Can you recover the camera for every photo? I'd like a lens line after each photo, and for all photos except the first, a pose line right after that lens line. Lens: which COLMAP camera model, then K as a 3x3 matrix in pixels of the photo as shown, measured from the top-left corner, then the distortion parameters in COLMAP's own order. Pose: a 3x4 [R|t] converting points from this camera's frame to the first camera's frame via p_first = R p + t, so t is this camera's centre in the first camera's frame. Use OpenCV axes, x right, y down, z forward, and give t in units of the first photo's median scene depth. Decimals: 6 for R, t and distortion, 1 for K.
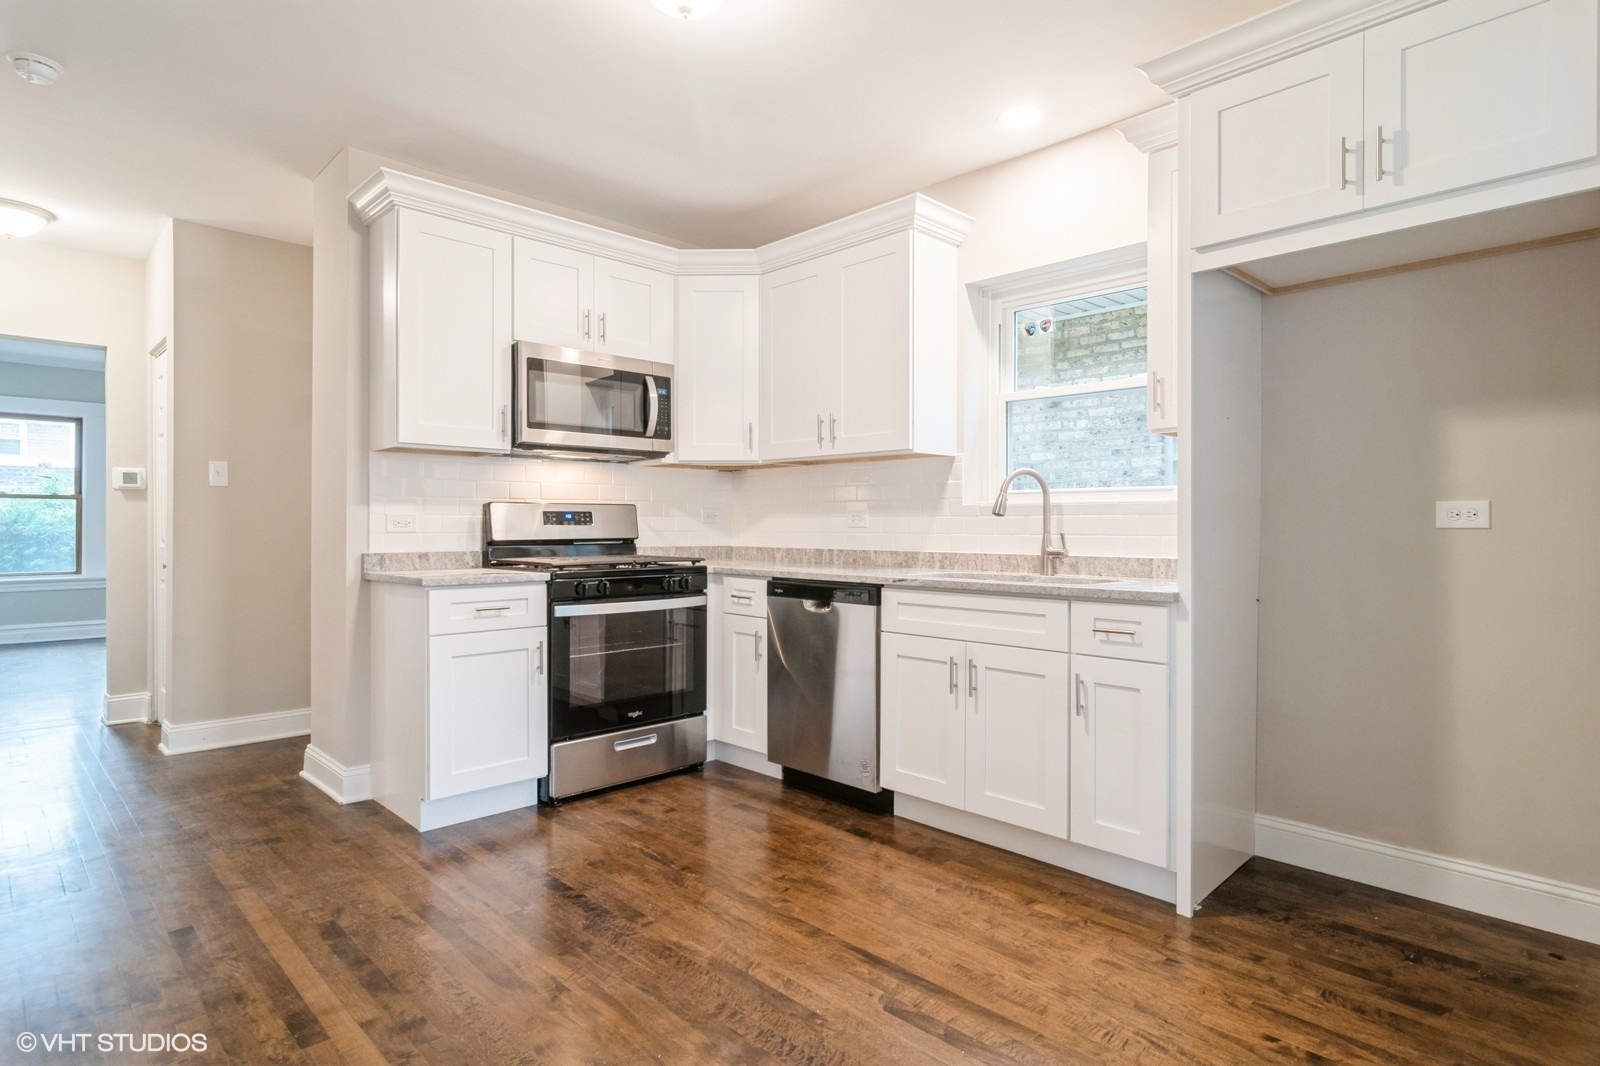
lens RADIAL K [[860.1, 0, 794.1], [0, 860.1, 527.6], [0, 0, 1]] dist [-0.000467, 0.000048]
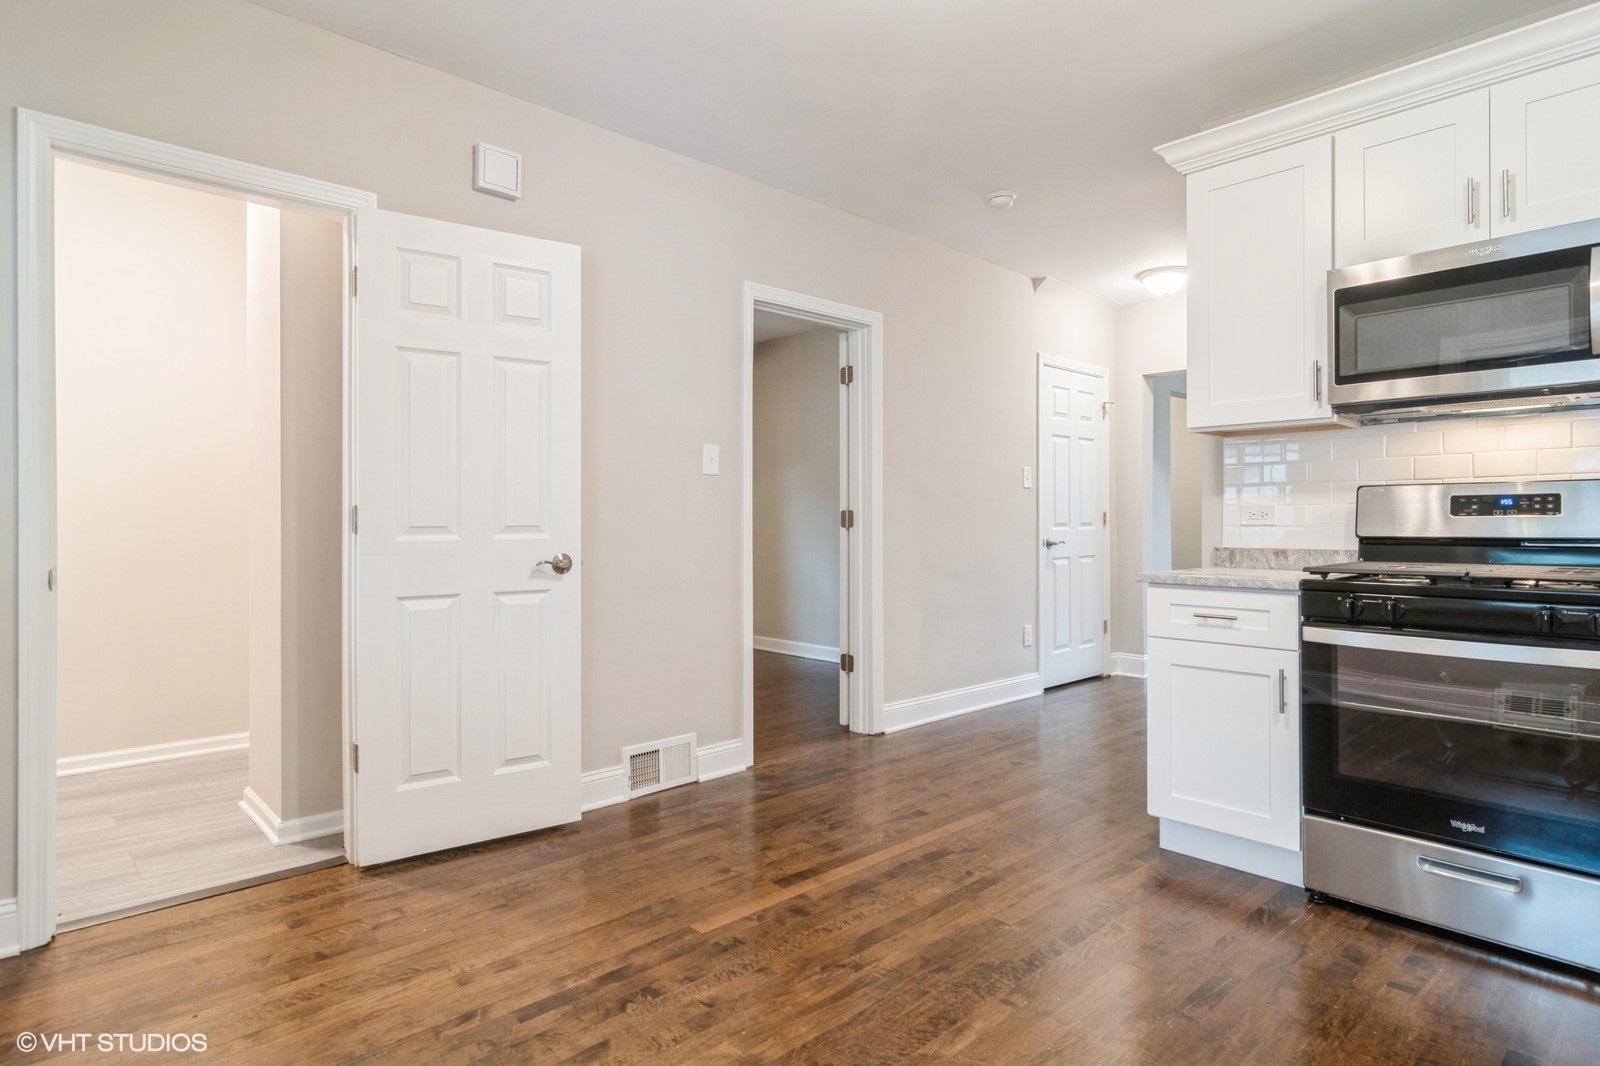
lens RADIAL K [[858.8, 0, 798.8], [0, 858.8, 520.0], [0, 0, 1]] dist [-0.001237, 0.000157]
pose [[-0.026470, -0.000730, -0.999649, 0.507082], [-0.000485, 1.000000, -0.000717, 0.001127], [0.999649, 0.000466, -0.026471, 0.637847]]
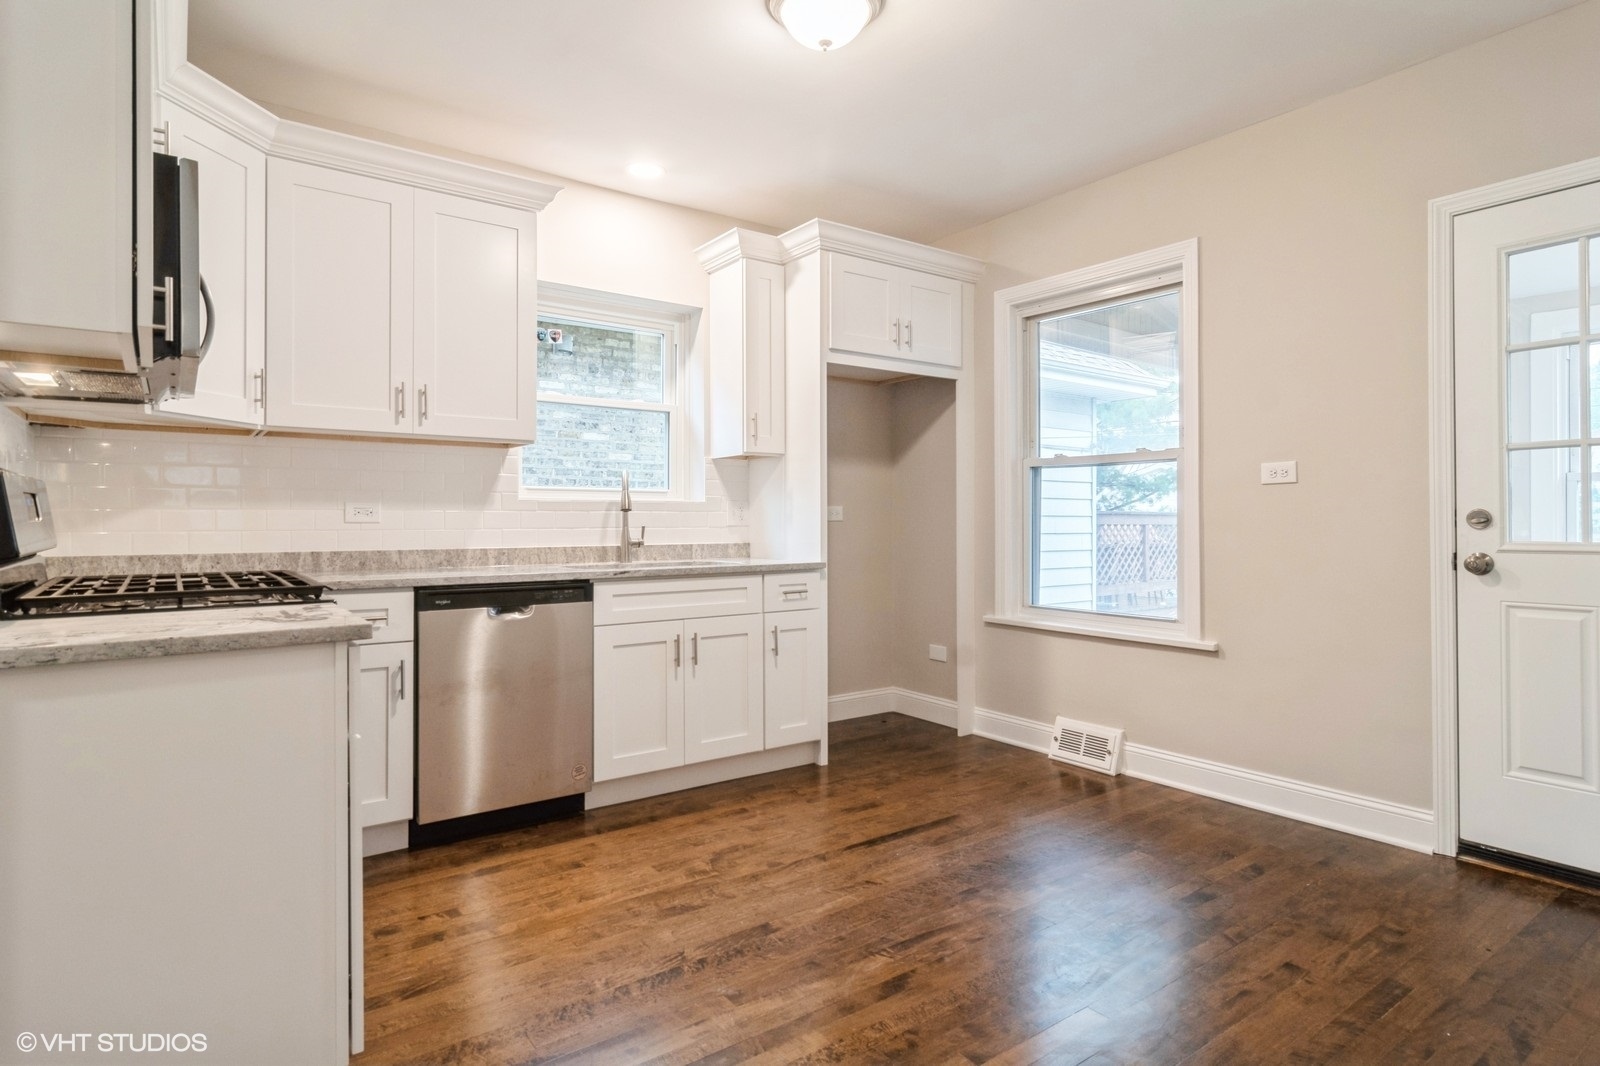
lens RADIAL K [[858.8, 0, 798.8], [0, 858.8, 520.0], [0, 0, 1]] dist [-0.001237, 0.000157]
pose [[0.133941, -0.002005, 0.990987, -0.890650], [0.004162, 0.999990, 0.001460, -0.003437], [-0.990981, 0.003929, 0.133948, 0.659567]]
